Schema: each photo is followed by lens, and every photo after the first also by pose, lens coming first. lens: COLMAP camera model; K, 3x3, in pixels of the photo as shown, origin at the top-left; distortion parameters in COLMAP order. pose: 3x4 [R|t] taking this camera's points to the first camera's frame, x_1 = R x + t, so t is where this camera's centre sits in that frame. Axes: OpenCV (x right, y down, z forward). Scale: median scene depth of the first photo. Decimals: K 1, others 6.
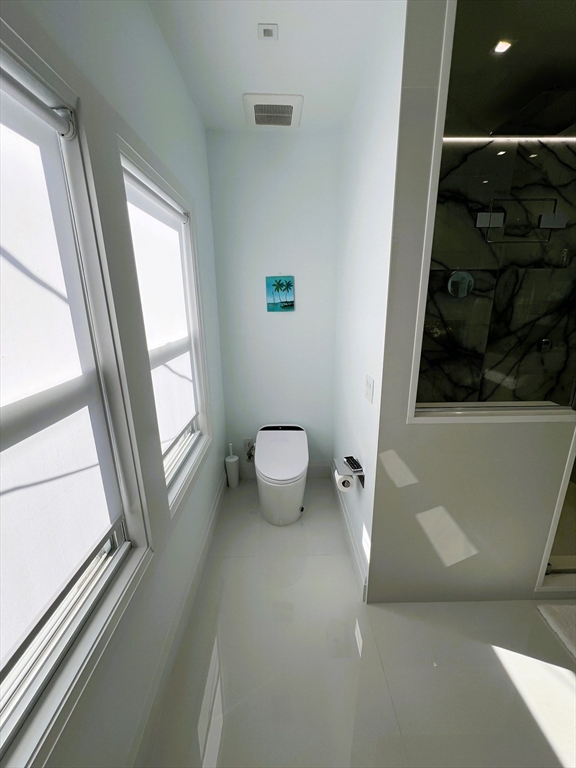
lens RADIAL K [[308.2, 0, 290.0], [0, 308.2, 381.8], [0, 0, 1]] dist [-0.001985, 0.000347]
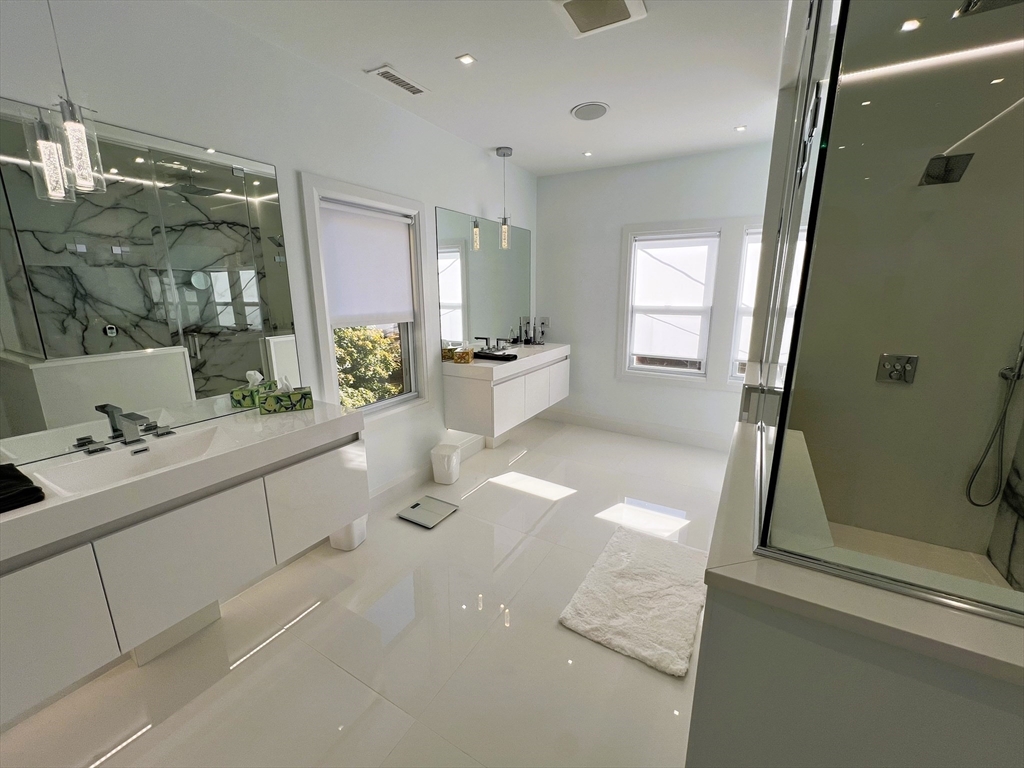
lens RADIAL K [[410.9, 0, 509.2], [0, 410.9, 383.6], [0, 0, 1]] dist [-0.001985, 0.000347]
pose [[-0.522601, 0.203593, -0.827912, 1.530872], [-0.212973, 0.909111, 0.357995, -0.144370], [0.825548, 0.363412, -0.431743, 0.528358]]
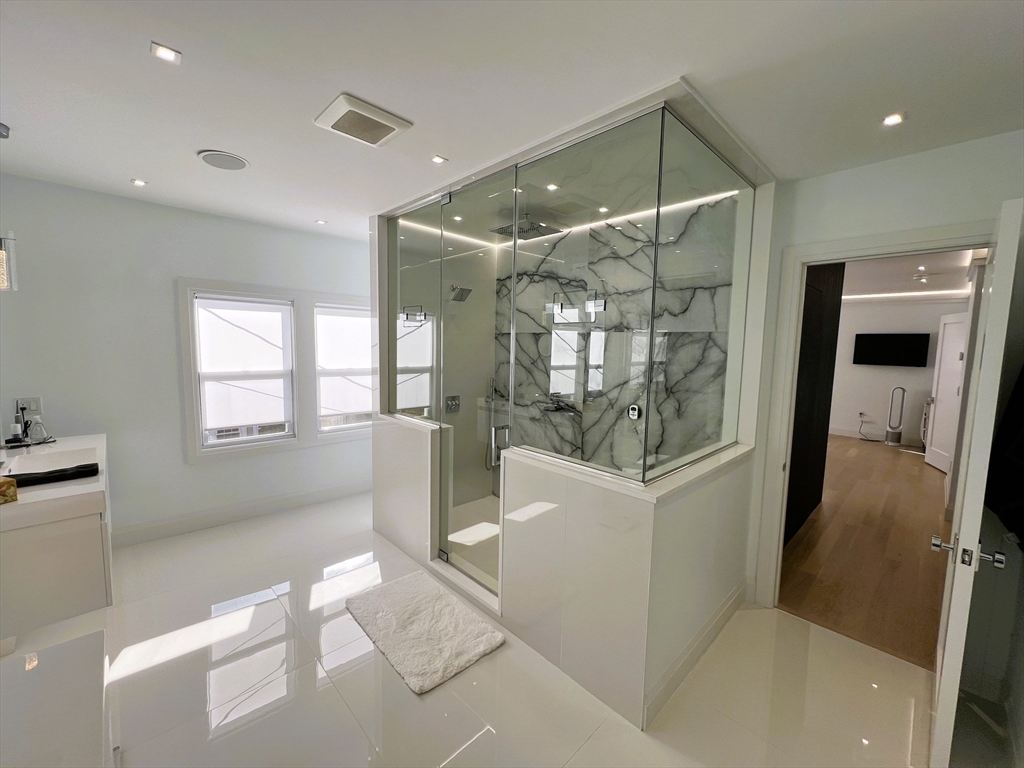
lens RADIAL K [[410.9, 0, 509.2], [0, 410.9, 383.6], [0, 0, 1]] dist [-0.001985, 0.000347]
pose [[0.679899, 0.095289, -0.727088, 1.556473], [-0.220450, 0.972216, -0.078729, -0.023278], [0.699384, 0.213814, 0.682015, -0.119331]]
